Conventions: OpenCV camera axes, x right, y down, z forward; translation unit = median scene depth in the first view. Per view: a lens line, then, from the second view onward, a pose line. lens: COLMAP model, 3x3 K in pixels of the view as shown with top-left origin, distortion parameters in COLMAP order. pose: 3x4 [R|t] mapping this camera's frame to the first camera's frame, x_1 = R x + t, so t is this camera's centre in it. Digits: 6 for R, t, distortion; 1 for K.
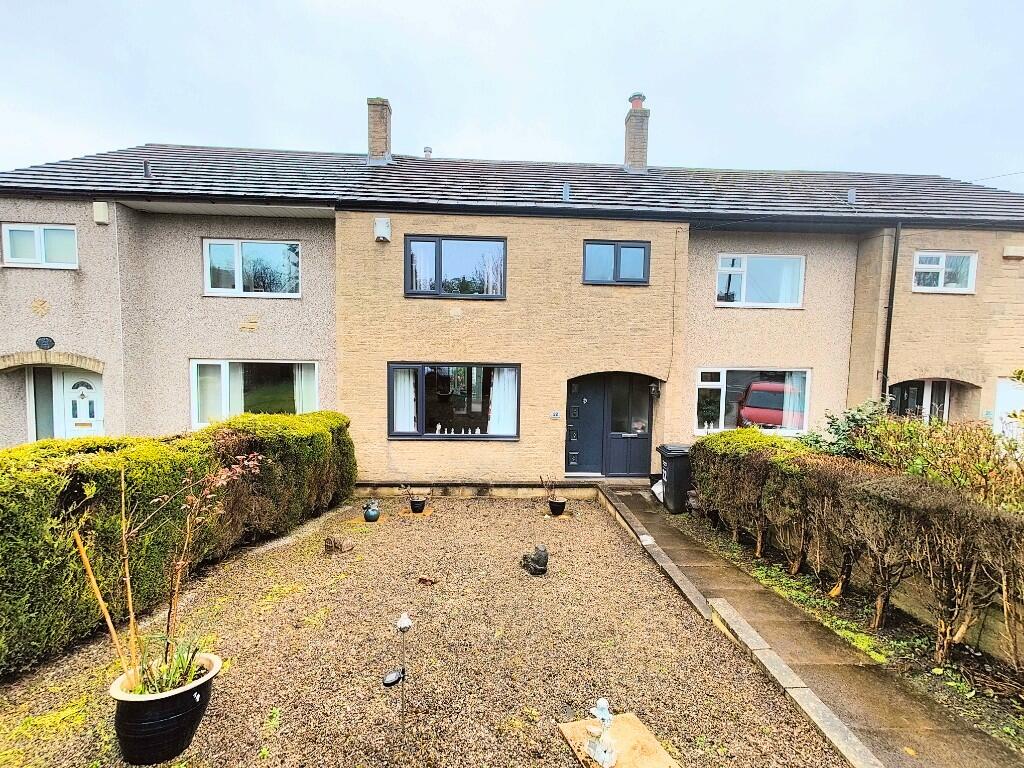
lens RADIAL K [[448.6, 0, 511.6], [0, 448.6, 379.4], [0, 0, 1]] dist [0.007211, -0.000625]
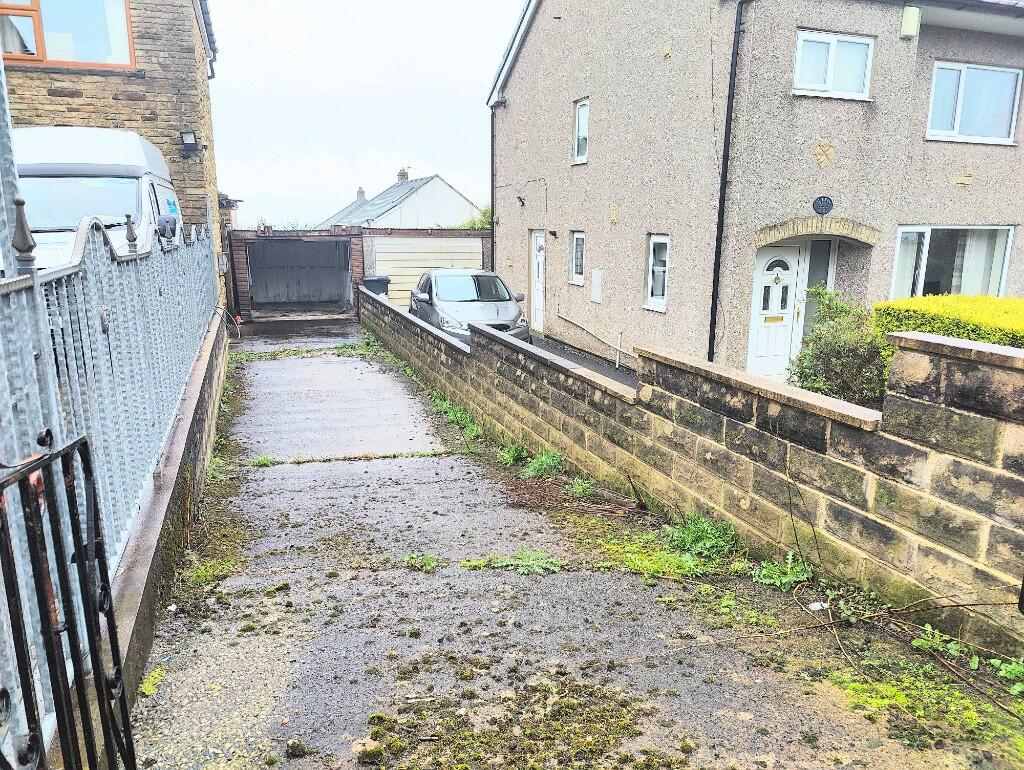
lens RADIAL K [[707.3, 0, 512.0], [0, 707.3, 385.0], [0, 0, 1]] dist [0.002806, 0.000953]
pose [[0.957424, -0.077034, 0.278218, -1.717437], [0.029877, 0.985006, 0.169915, -0.003152], [-0.287136, -0.154368, 0.945369, 0.009210]]
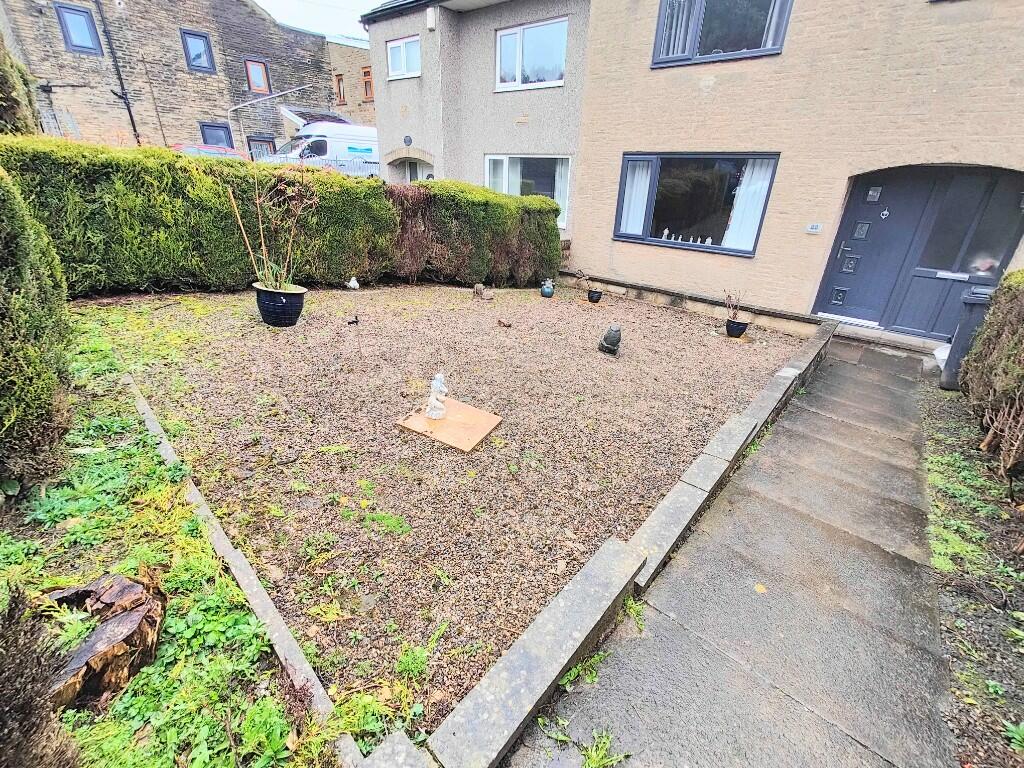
lens RADIAL K [[455.0, 0, 511.2], [0, 455.0, 379.5], [0, 0, 1]] dist [0.008136, -0.000850]
pose [[0.721244, 0.293375, -0.627485, 0.283923], [-0.064091, 0.930258, 0.361265, 0.070674], [0.689709, -0.220344, 0.689746, 0.073257]]
